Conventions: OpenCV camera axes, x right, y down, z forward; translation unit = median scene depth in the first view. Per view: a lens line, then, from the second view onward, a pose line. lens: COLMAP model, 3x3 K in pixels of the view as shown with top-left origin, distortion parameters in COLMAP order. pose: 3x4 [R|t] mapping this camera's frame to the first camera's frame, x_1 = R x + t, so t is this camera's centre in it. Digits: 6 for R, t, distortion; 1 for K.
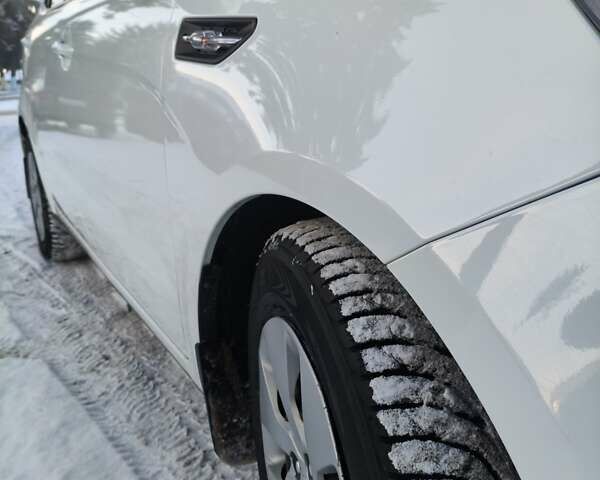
lens RADIAL K [[609.7, 0, 300.0], [0, 609.7, 240.0], [0, 0, 1]] dist [0.125016, -0.254685]
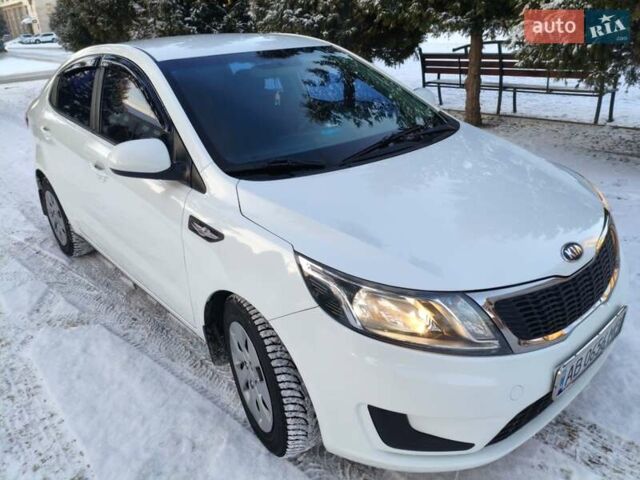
lens RADIAL K [[490.6, 0, 320.0], [0, 490.6, 240.0], [0, 0, 1]] dist [0.052766, -0.092745]
pose [[0.975325, -0.091053, 0.201122, -0.042913], [0.060245, 0.986182, 0.154320, -0.308009], [-0.212394, -0.138396, 0.967334, -0.697629]]
